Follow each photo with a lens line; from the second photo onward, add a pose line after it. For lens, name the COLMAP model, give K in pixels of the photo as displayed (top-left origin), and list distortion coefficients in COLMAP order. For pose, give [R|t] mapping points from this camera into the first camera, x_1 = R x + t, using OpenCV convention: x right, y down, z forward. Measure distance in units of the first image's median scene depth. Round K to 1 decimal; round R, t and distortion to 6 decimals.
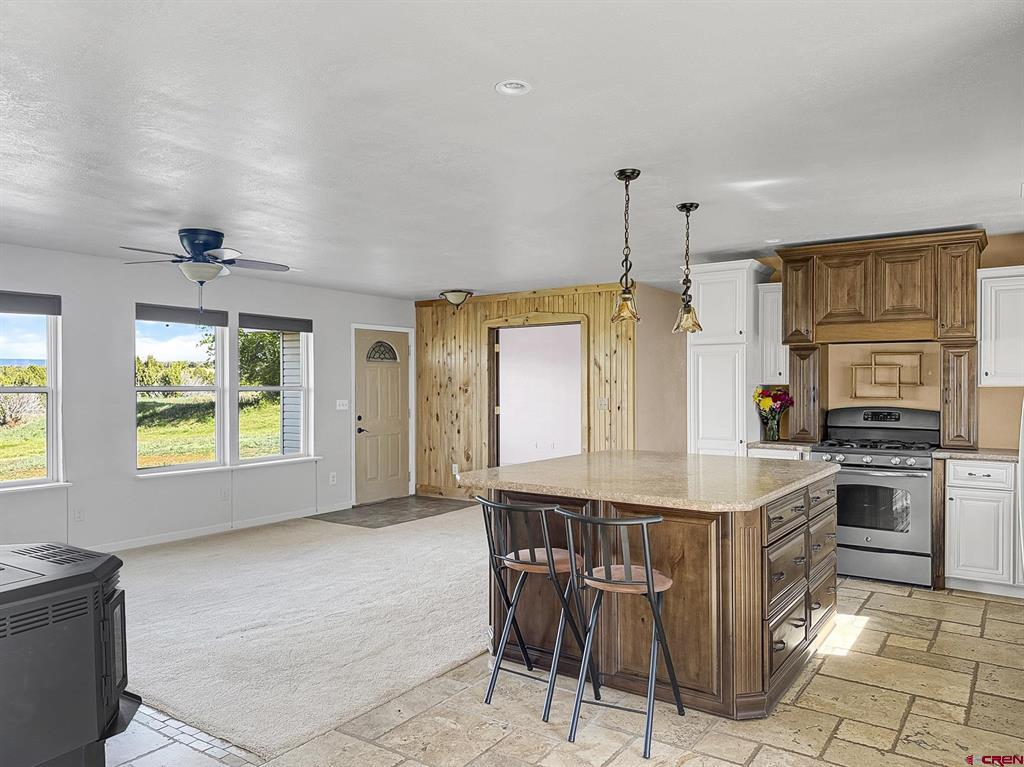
lens RADIAL K [[739.0, 0, 494.2], [0, 739.0, 395.0], [0, 0, 1]] dist [0.075190, -0.109481]
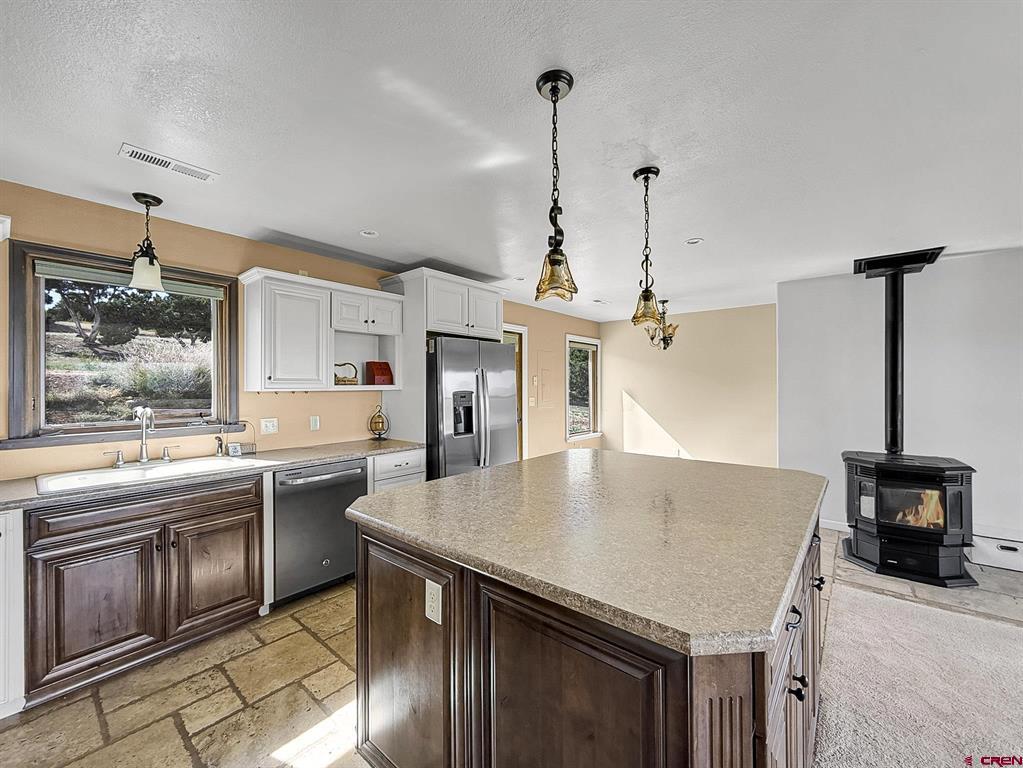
lens RADIAL K [[413.1, 0, 515.6], [0, 413.1, 384.2], [0, 0, 1]] dist [-0.000878, 0.001067]
pose [[-0.997408, 0.008791, 0.071411, 0.155231], [0.009555, 0.999901, 0.010363, -0.010814], [-0.071313, 0.011019, -0.997393, 0.767698]]
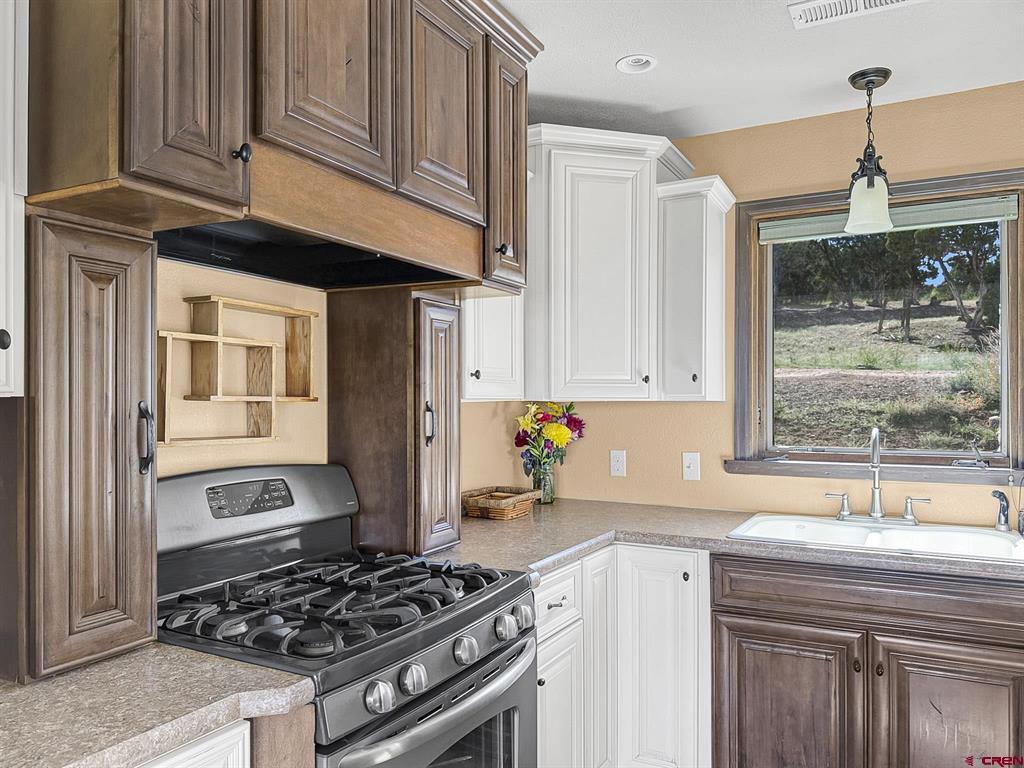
lens RADIAL K [[739.0, 0, 497.8], [0, 739.0, 404.5], [0, 0, 1]] dist [0.075190, -0.109481]
pose [[-0.114217, -0.005008, 0.993443, 0.138282], [0.018113, 0.999811, 0.007122, -0.008553], [-0.993291, 0.018808, -0.114105, 0.685647]]
